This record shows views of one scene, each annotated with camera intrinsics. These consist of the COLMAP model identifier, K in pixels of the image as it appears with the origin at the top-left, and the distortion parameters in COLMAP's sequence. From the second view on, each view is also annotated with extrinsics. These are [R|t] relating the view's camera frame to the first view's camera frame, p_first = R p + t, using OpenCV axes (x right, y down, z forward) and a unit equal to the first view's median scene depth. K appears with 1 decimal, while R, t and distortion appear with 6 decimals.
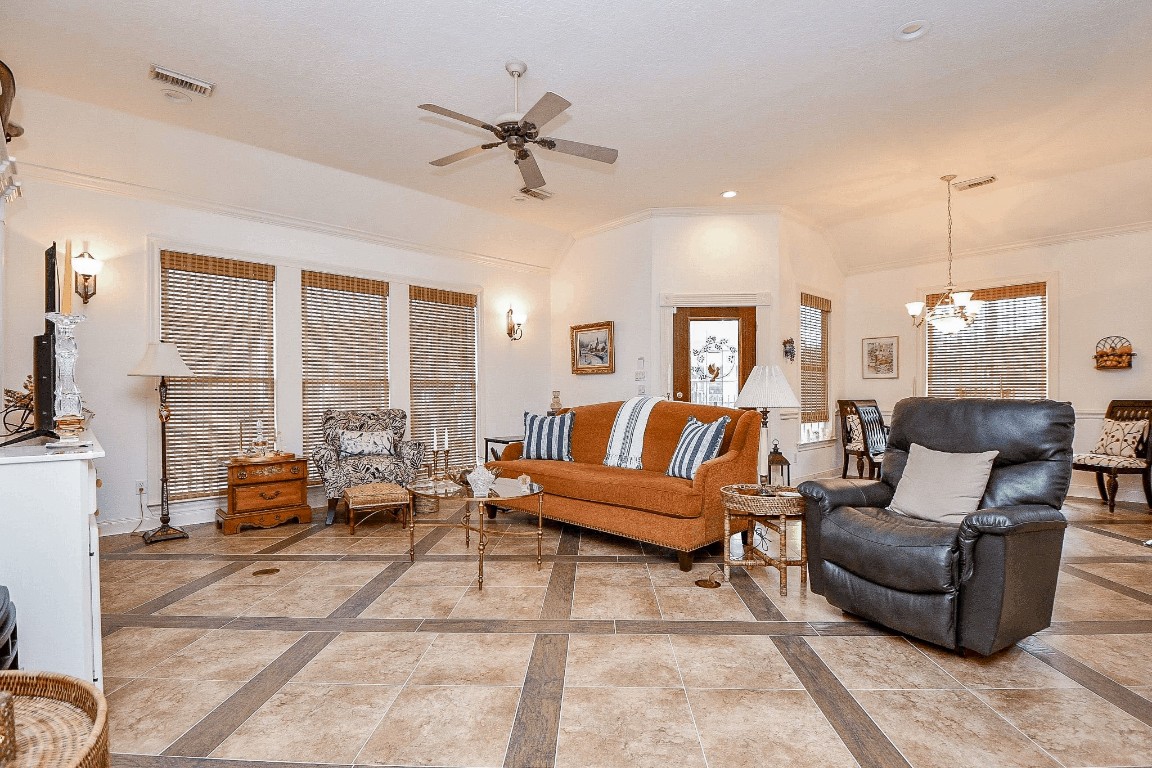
lens RADIAL K [[520.2, 0, 574.7], [0, 520.2, 391.7], [0, 0, 1]] dist [-0.039188, -0.000938]
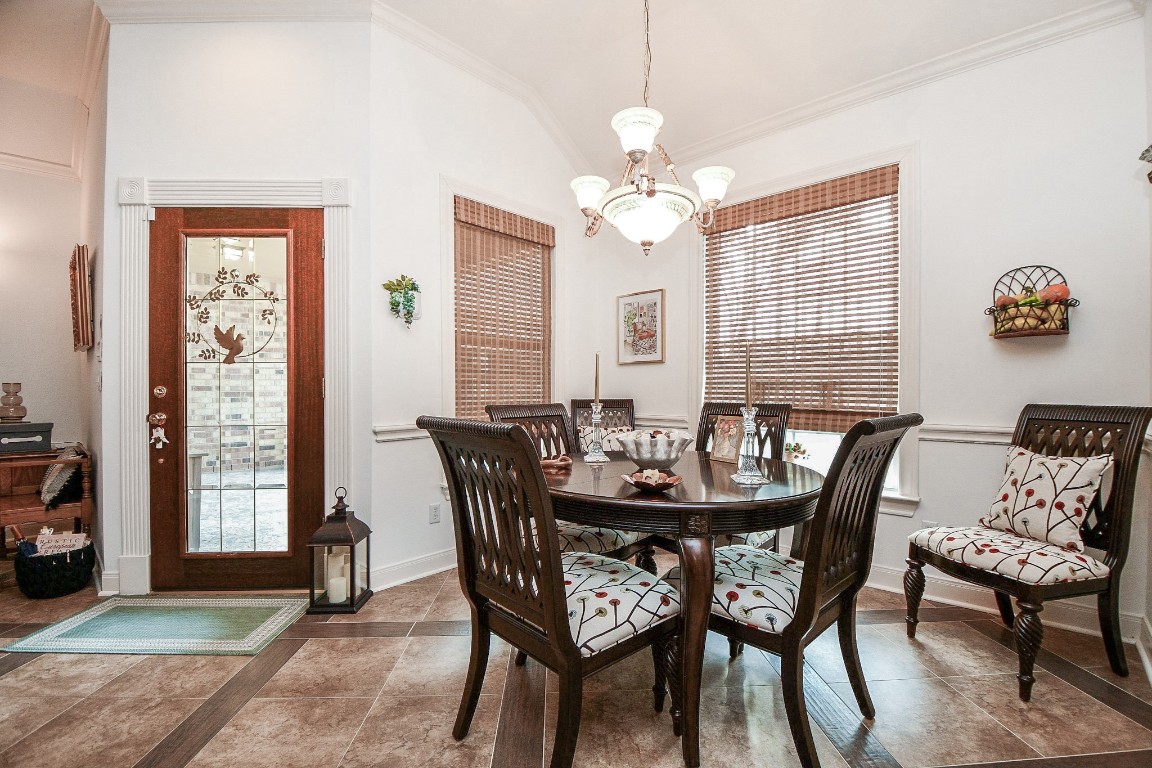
lens RADIAL K [[496.2, 0, 578.9], [0, 496.2, 387.7], [0, 0, 1]] dist [-0.001133, -0.016485]
pose [[0.994452, 0.002777, 0.105151, 0.625649], [-0.003147, 0.999989, 0.003360, 0.001171], [-0.105141, -0.003673, 0.994451, 0.592761]]
